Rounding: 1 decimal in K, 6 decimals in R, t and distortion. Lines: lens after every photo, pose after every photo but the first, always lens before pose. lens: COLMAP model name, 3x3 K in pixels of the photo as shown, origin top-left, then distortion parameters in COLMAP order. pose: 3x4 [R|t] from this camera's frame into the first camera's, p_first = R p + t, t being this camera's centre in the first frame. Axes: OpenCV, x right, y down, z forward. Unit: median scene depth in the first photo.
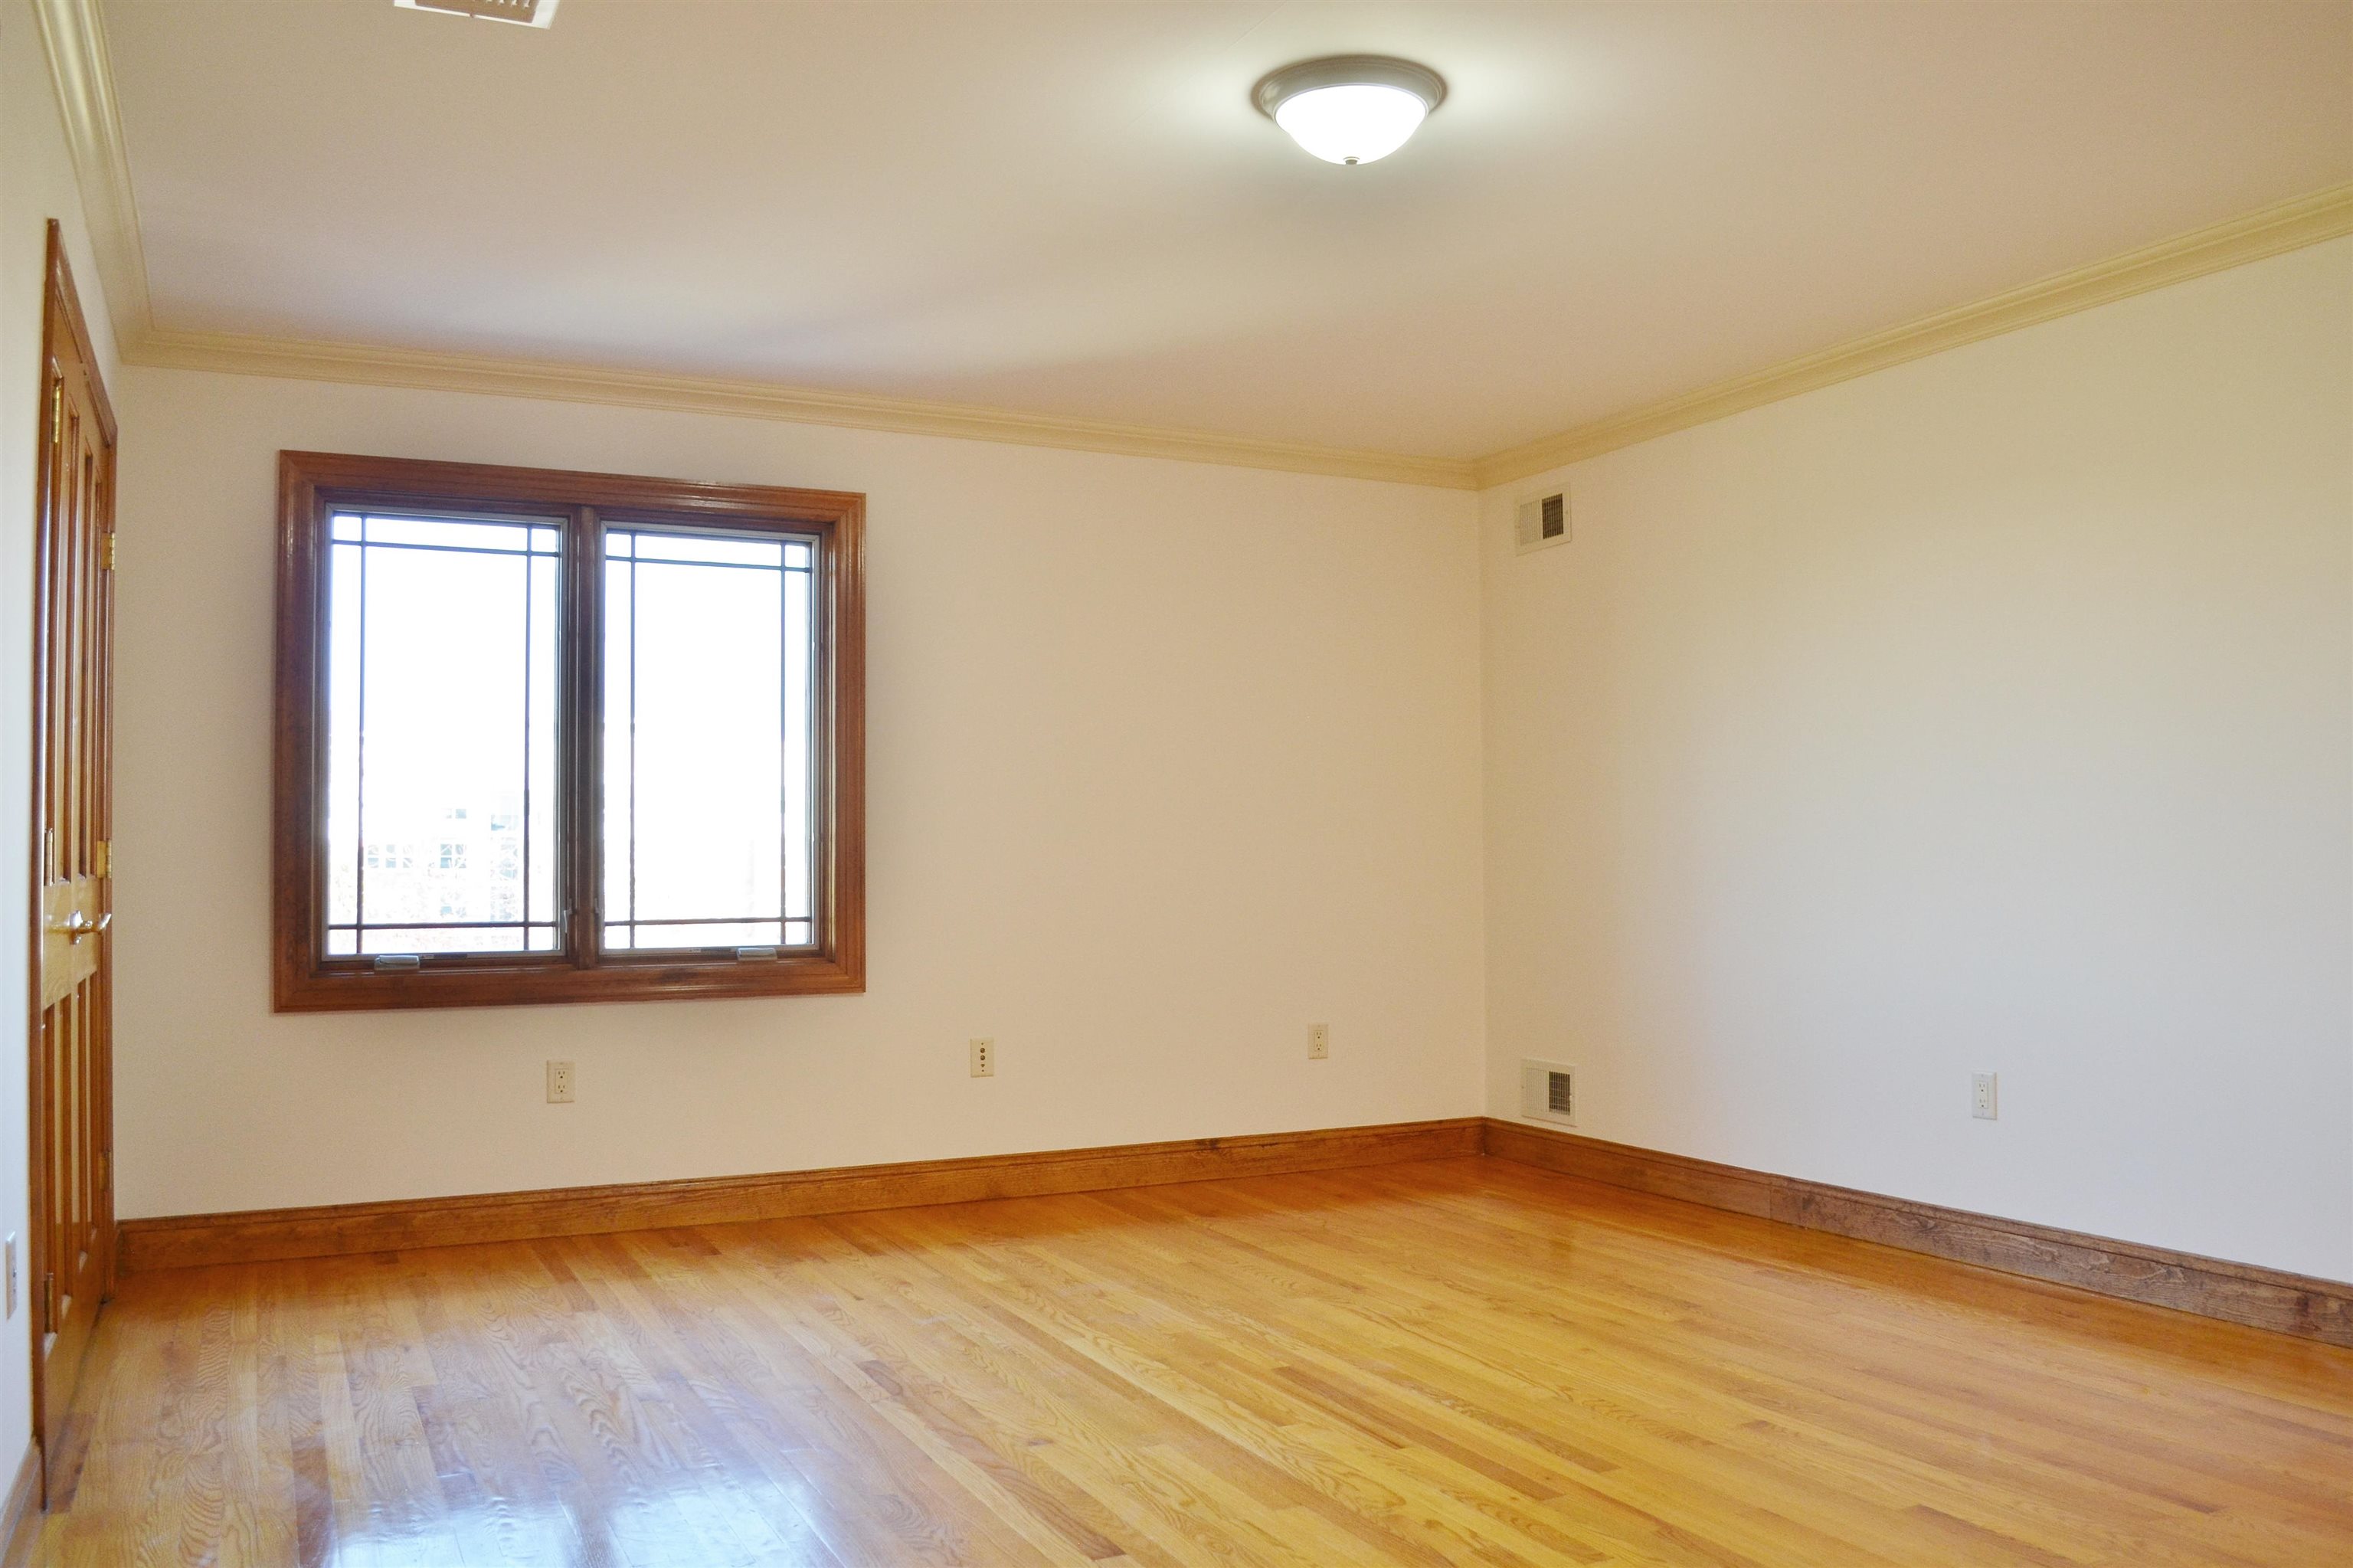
lens RADIAL K [[1911.6, 0, 1166.1], [0, 1911.6, 796.2], [0, 0, 1]] dist [-0.054051, -0.003178]
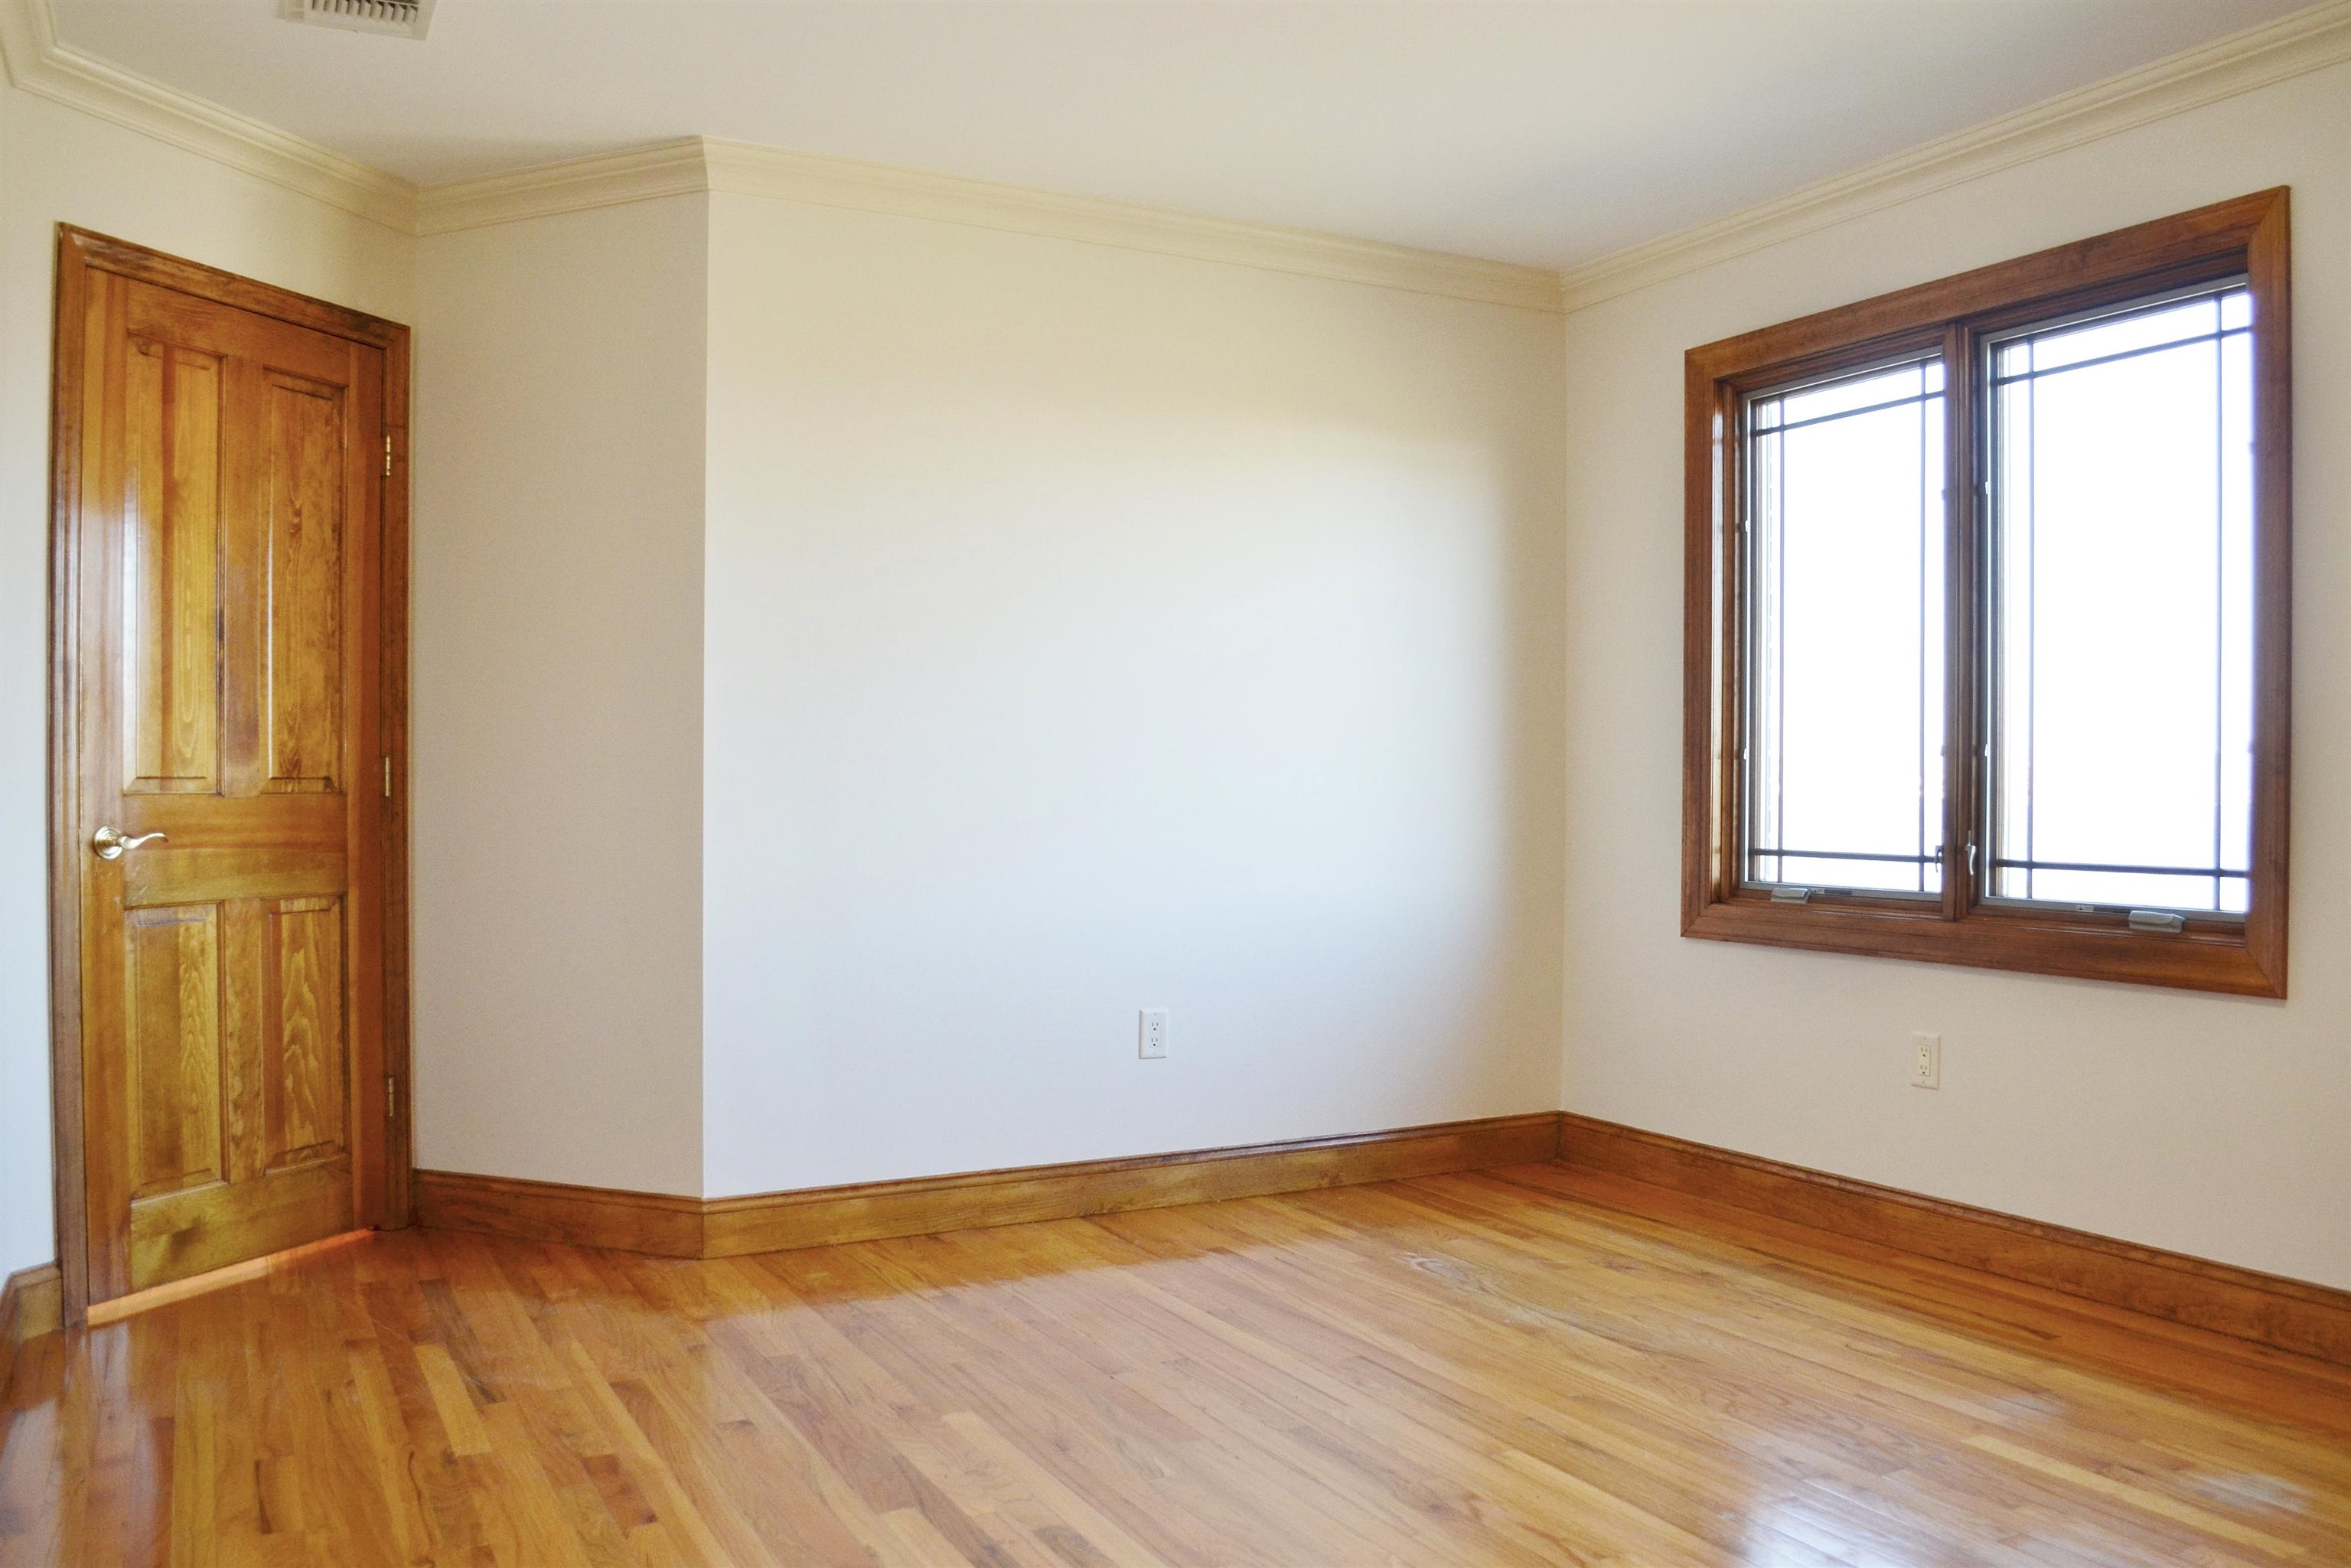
lens RADIAL K [[1909.8, 0, 1166.2], [0, 1909.8, 786.9], [0, 0, 1]] dist [-0.054051, -0.003178]
pose [[0.024006, 0.000896, -0.999711, 0.447506], [0.012243, 0.999924, 0.001190, 0.031366], [0.999637, -0.012268, 0.023994, 0.648092]]
